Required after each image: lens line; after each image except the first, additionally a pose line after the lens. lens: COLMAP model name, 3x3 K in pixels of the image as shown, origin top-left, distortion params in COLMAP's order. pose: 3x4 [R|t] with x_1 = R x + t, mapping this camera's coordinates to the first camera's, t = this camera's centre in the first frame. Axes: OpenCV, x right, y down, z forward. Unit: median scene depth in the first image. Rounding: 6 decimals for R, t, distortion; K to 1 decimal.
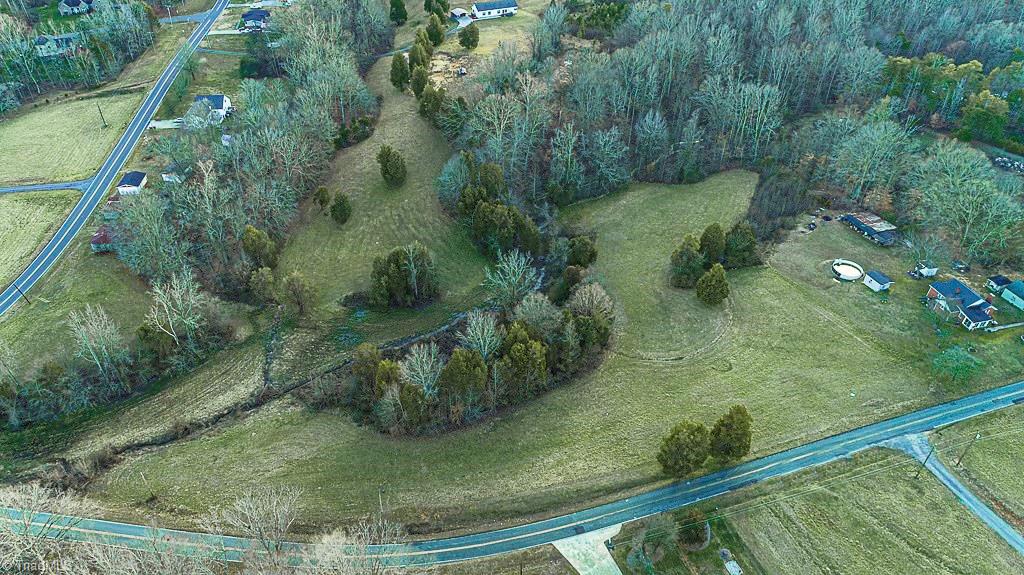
lens RADIAL K [[682.6, 0, 508.8], [0, 682.6, 288.7], [0, 0, 1]] dist [0.011596, 0.008227]
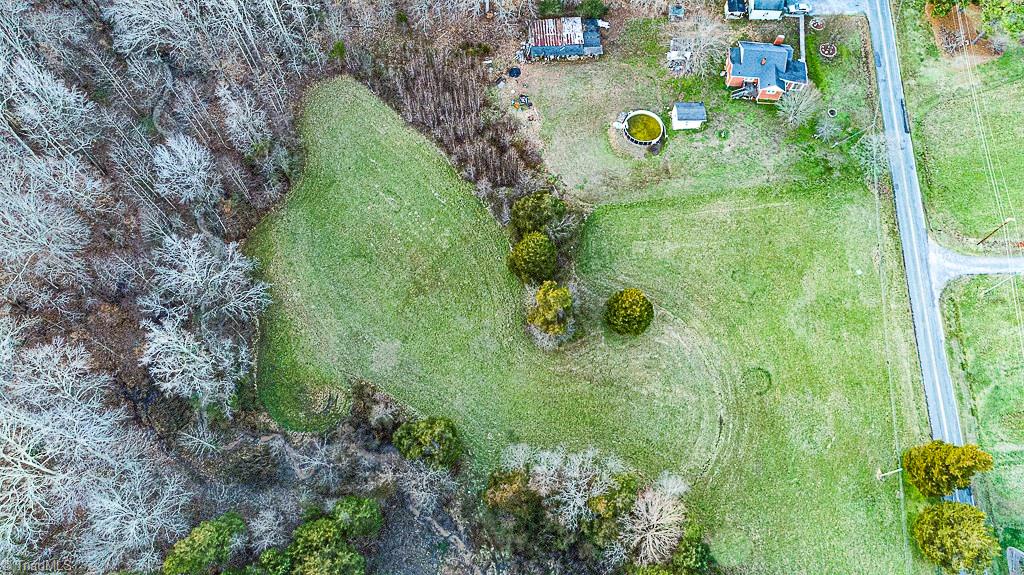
lens RADIAL K [[682.6, 0, 509.8], [0, 682.6, 287.3], [0, 0, 1]] dist [0.011596, 0.008227]
pose [[0.337433, -0.868787, 0.362420, 0.034857], [0.572263, 0.495010, 0.653820, -0.477759], [-0.747432, -0.013221, 0.664207, 0.594169]]
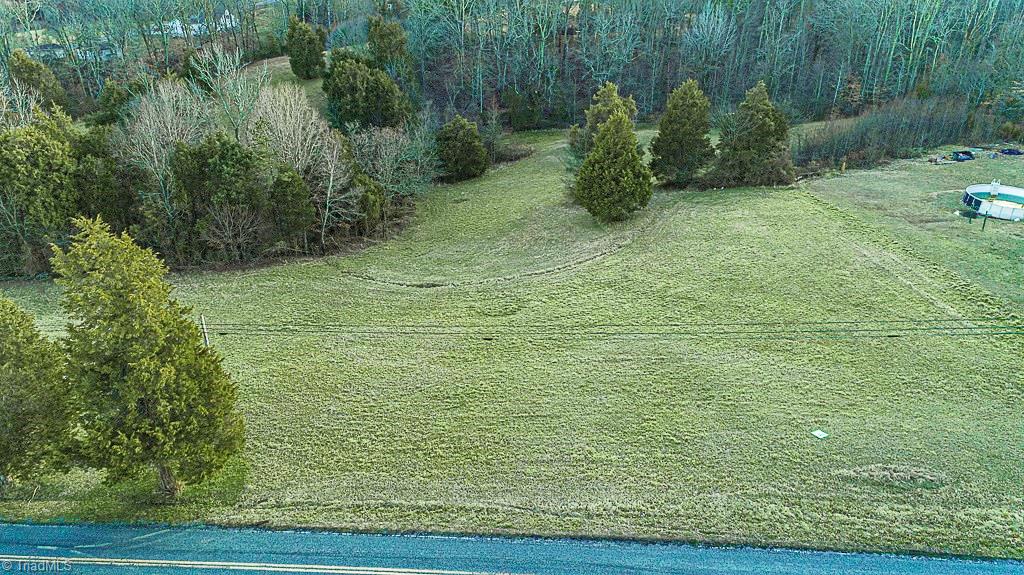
lens RADIAL K [[682.6, 0, 512.0], [0, 682.6, 286.7], [0, 0, 1]] dist [0.011596, 0.008227]
pose [[0.919503, 0.171345, -0.353774, 0.370393], [-0.238705, 0.958445, -0.156216, 0.131171], [0.312306, 0.228089, 0.922193, 0.558804]]
